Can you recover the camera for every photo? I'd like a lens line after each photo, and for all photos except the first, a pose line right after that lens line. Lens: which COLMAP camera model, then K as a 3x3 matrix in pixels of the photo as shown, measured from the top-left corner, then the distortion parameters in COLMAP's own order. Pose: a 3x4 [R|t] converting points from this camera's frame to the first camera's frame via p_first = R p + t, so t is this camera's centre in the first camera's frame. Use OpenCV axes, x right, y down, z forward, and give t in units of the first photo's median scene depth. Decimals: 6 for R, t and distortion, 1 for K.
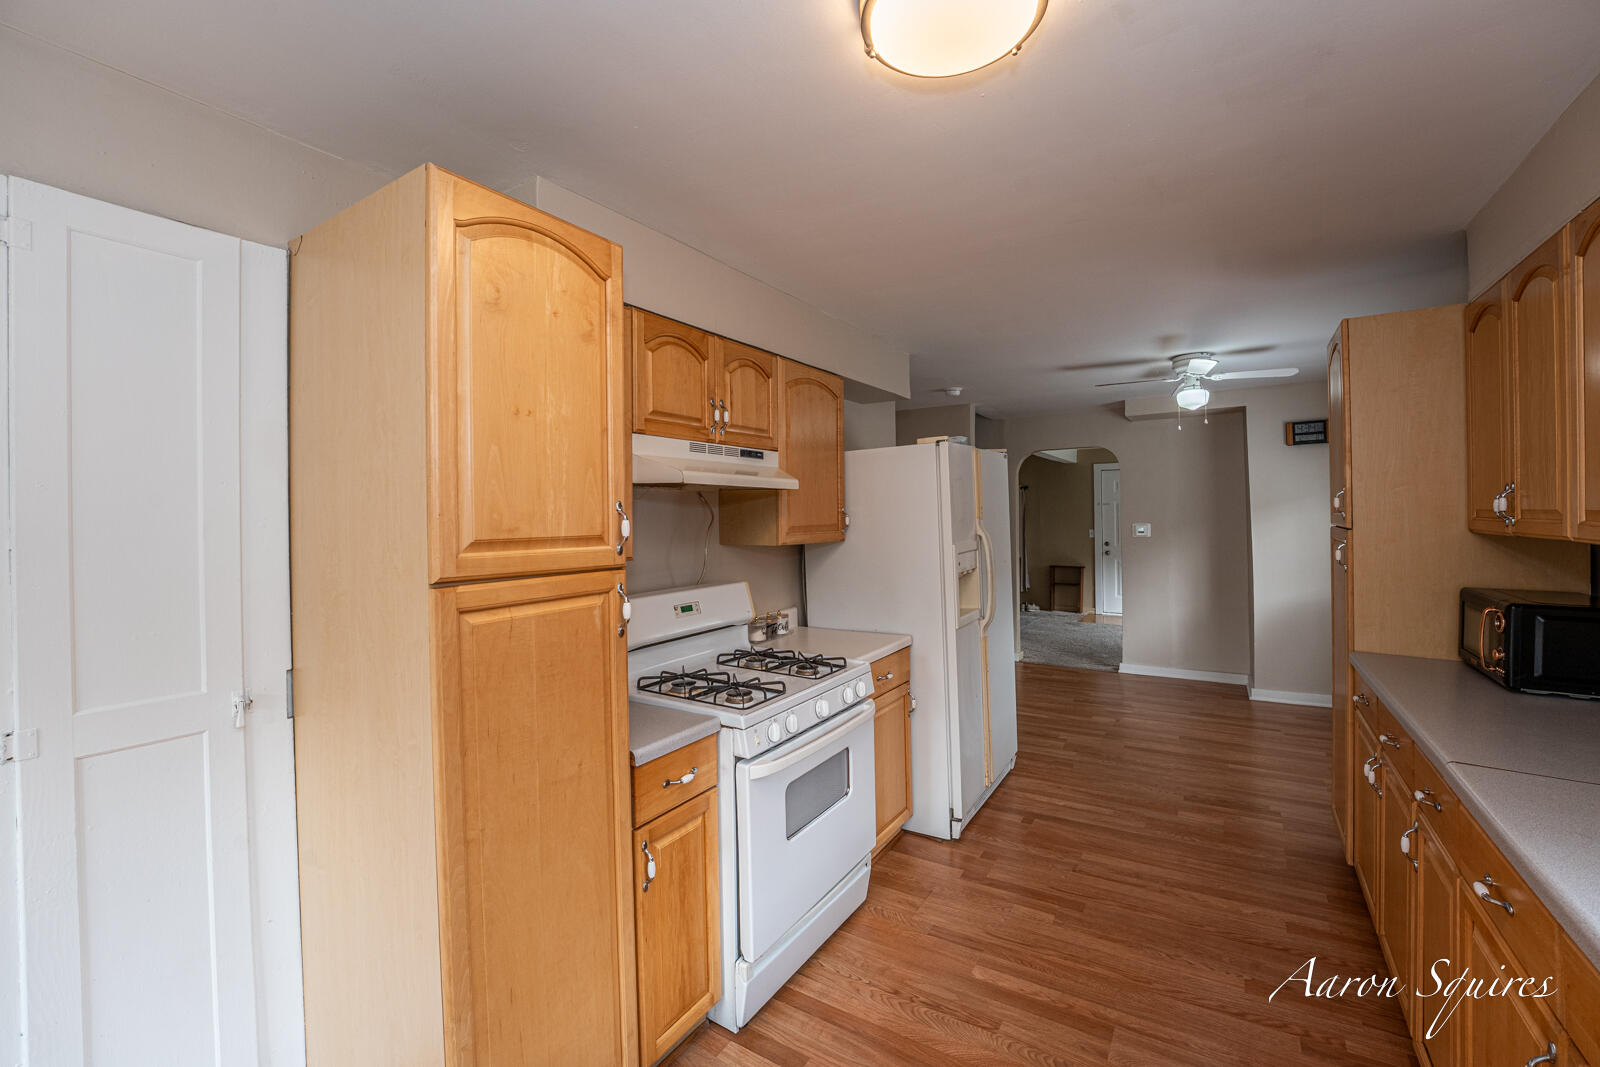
lens RADIAL K [[659.3, 0, 803.4], [0, 659.3, 519.5], [0, 0, 1]] dist [-0.024436, 0.001785]
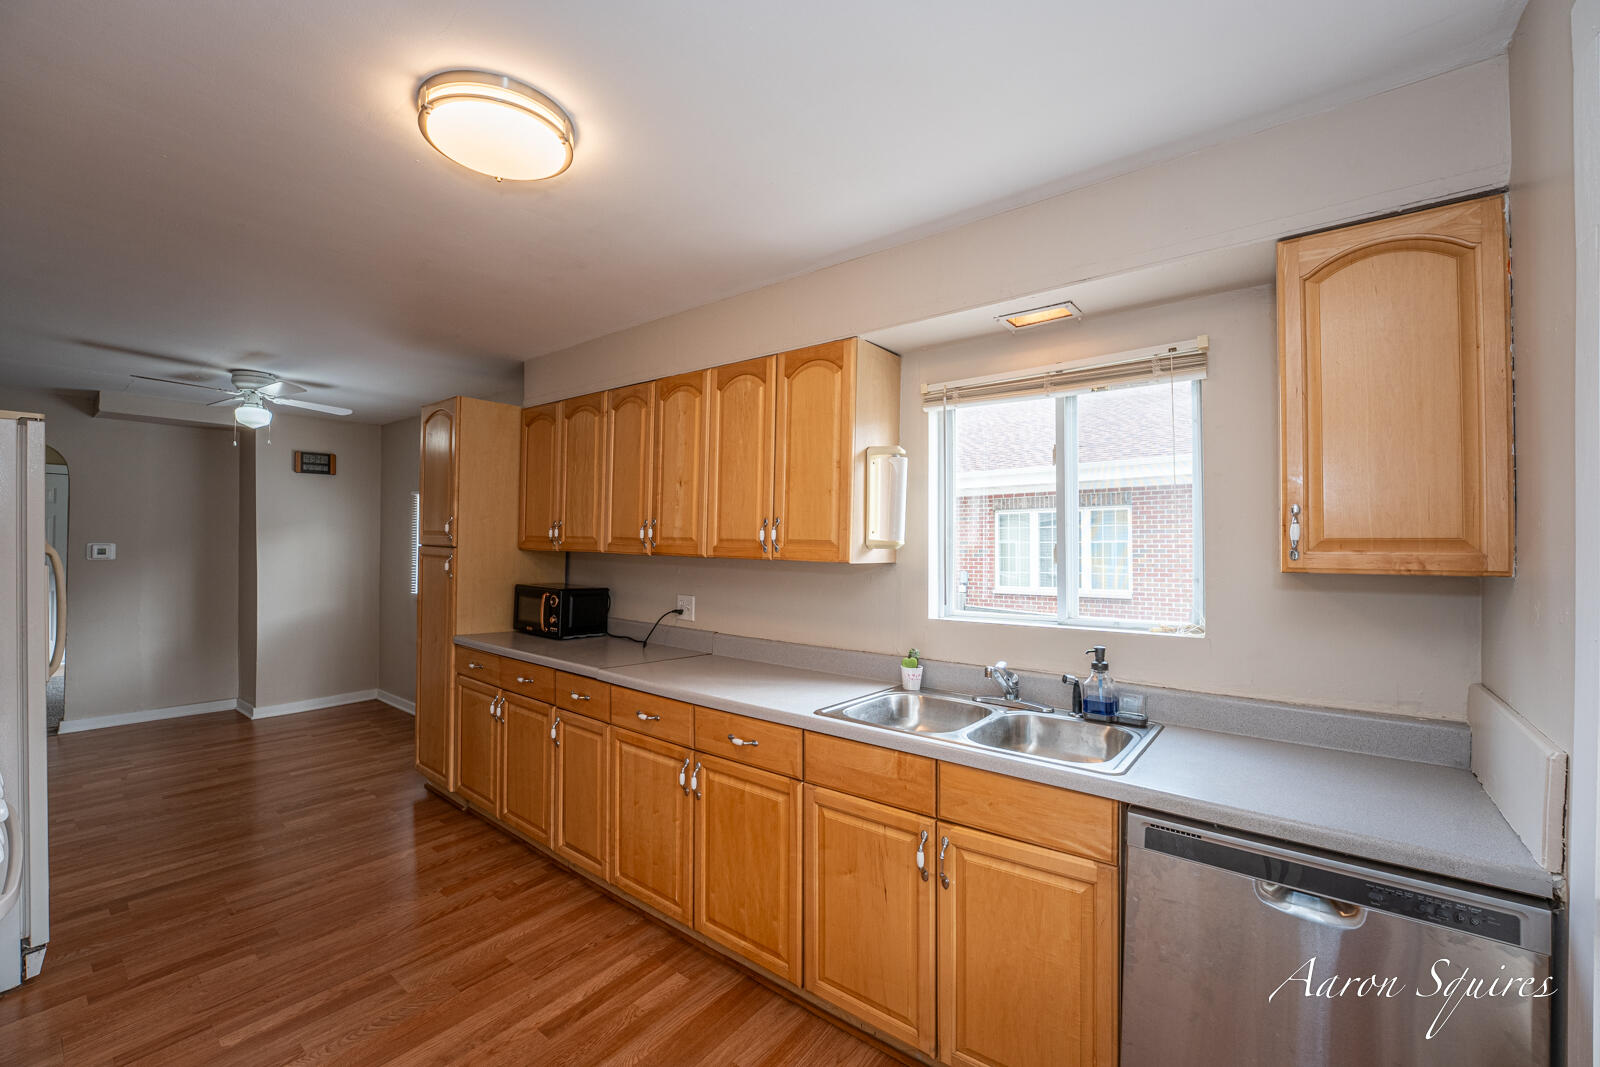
lens RADIAL K [[659.3, 0, 798.2], [0, 659.3, 532.8], [0, 0, 1]] dist [-0.024436, 0.001785]
pose [[0.103545, 0.030939, 0.994143, -0.466476], [-0.011497, 0.999487, -0.029908, 0.017300], [-0.994558, -0.008333, 0.103848, 0.123007]]
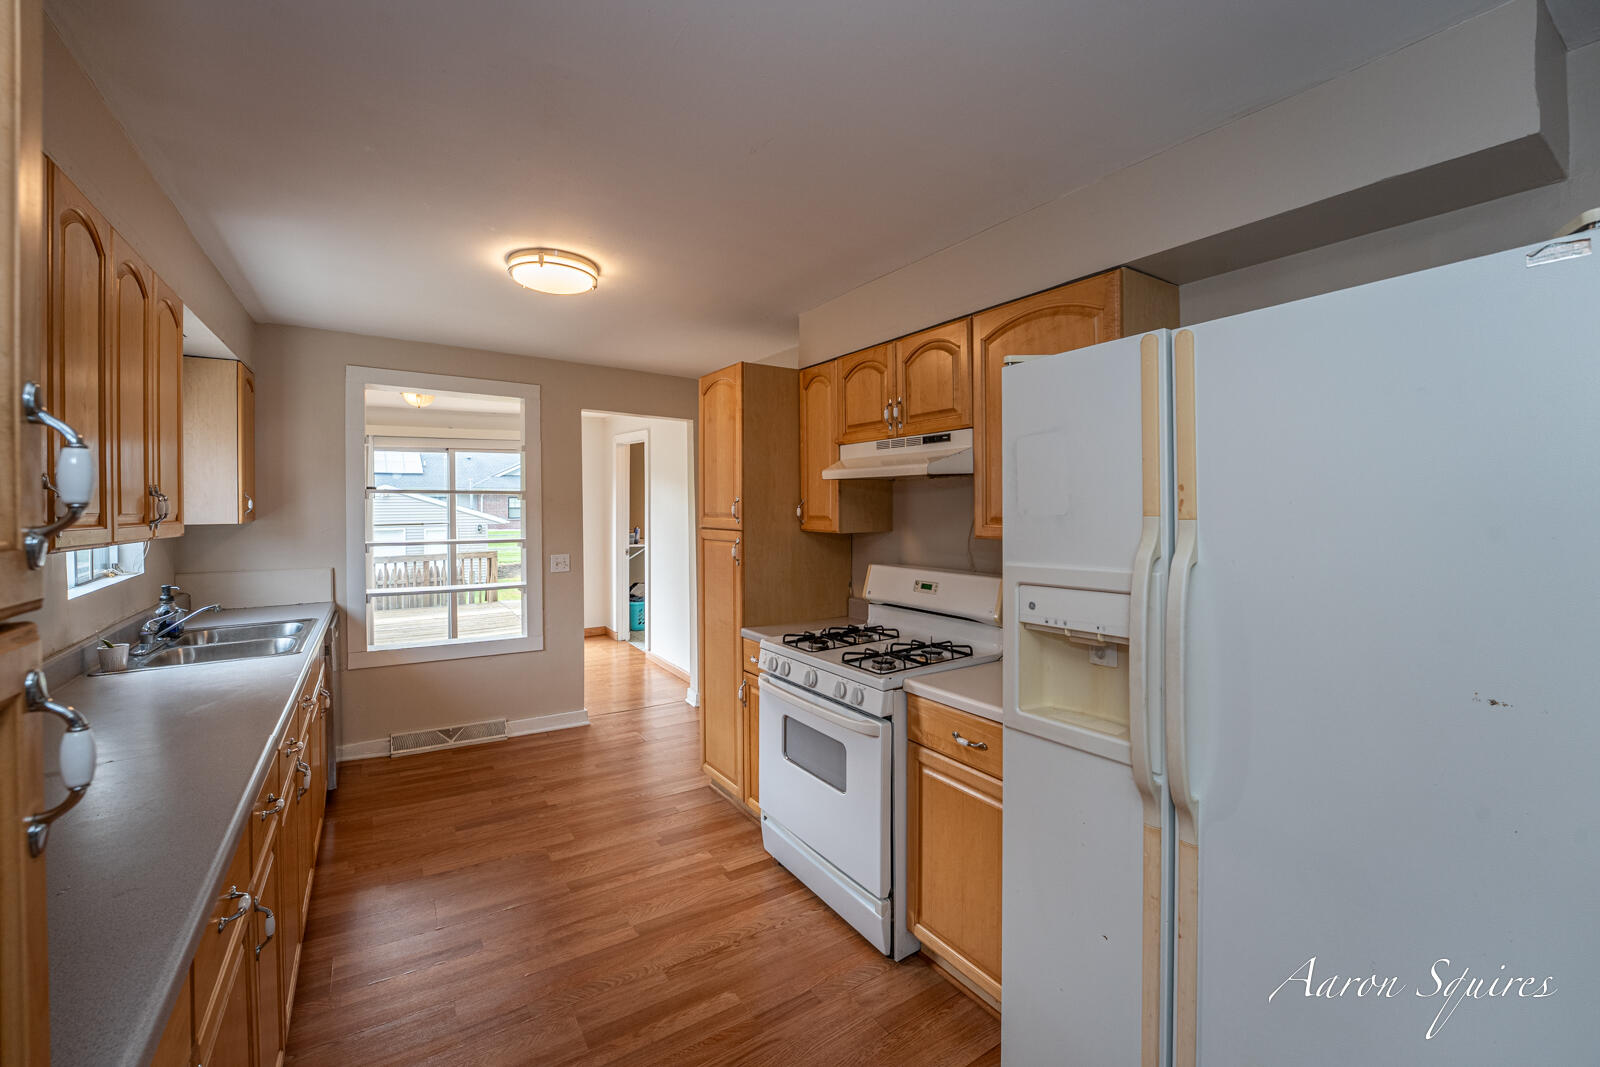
lens RADIAL K [[659.3, 0, 818.0], [0, 659.3, 504.7], [0, 0, 1]] dist [-0.024436, 0.001785]
pose [[-0.390987, 0.024648, -0.920066, 0.917818], [0.011967, 0.999693, 0.021696, -0.027915], [0.920318, -0.002528, -0.391162, 1.280706]]
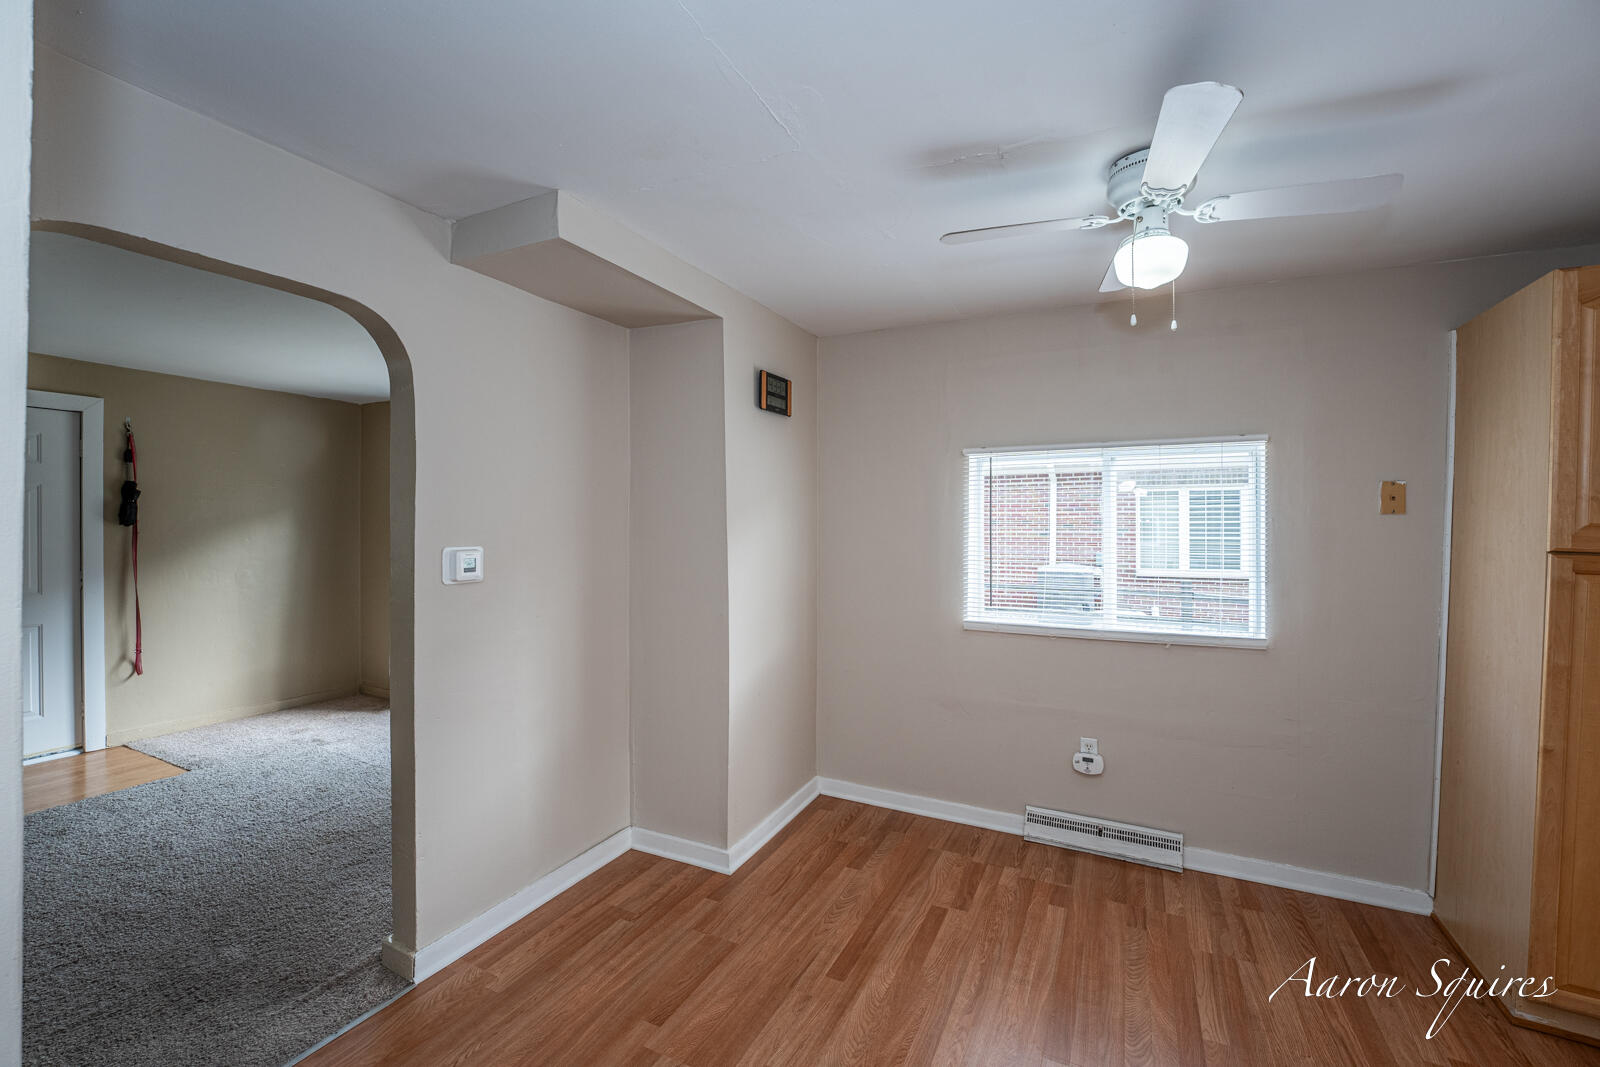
lens RADIAL K [[659.3, 0, 796.2], [0, 659.3, 524.1], [0, 0, 1]] dist [-0.024436, 0.001785]
pose [[-0.104579, 0.008466, 0.994481, 0.302057], [-0.004004, 0.999952, -0.008934, -0.009827], [-0.994508, -0.004916, -0.104541, 2.053670]]
